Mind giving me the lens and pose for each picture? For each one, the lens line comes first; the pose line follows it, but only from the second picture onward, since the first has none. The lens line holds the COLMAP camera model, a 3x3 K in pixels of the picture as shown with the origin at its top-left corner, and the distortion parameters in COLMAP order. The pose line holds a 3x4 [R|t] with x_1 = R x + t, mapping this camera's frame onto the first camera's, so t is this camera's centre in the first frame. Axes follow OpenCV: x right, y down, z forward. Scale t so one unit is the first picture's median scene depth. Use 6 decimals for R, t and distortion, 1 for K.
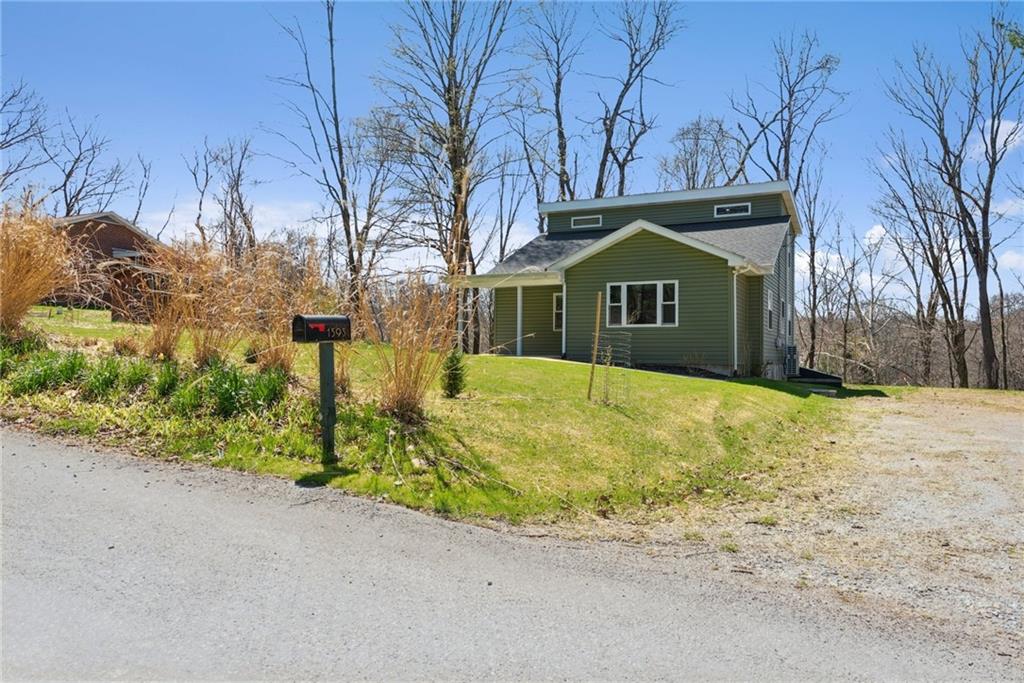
lens RADIAL K [[696.9, 0, 512.0], [0, 696.9, 341.5], [0, 0, 1]] dist [0.000879, 0.000114]
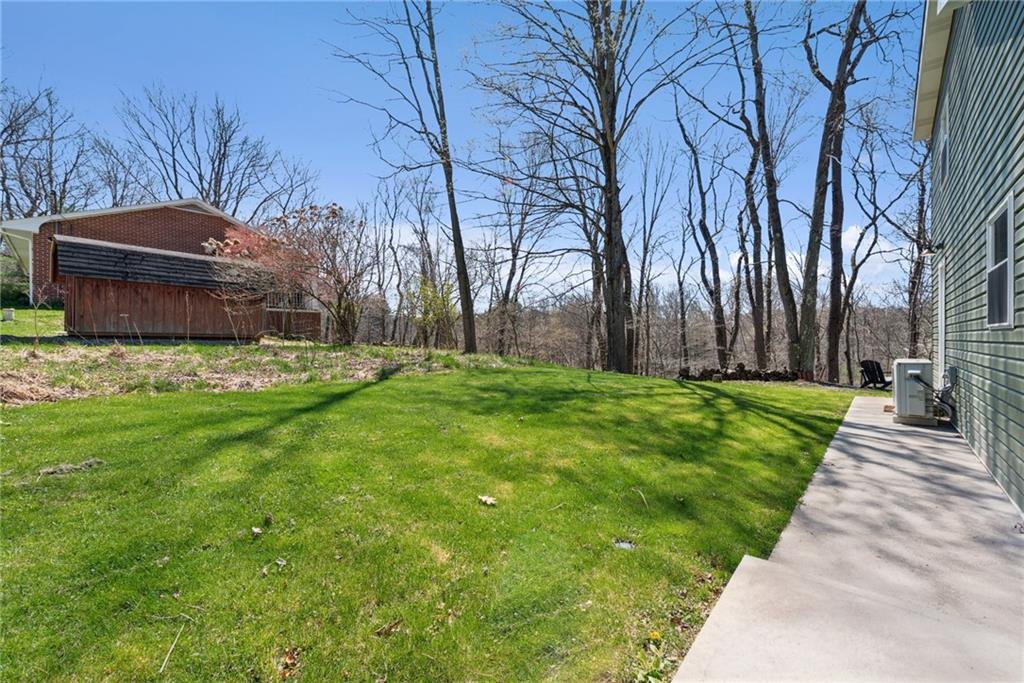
lens RADIAL K [[410.4, 0, 512.0], [0, 410.4, 341.5], [0, 0, 1]] dist [0.002068, -0.000076]
pose [[0.960509, -0.009108, -0.278099, -0.036176], [0.016774, 0.999542, 0.025199, -0.008955], [0.277742, -0.028868, 0.960222, 0.362666]]
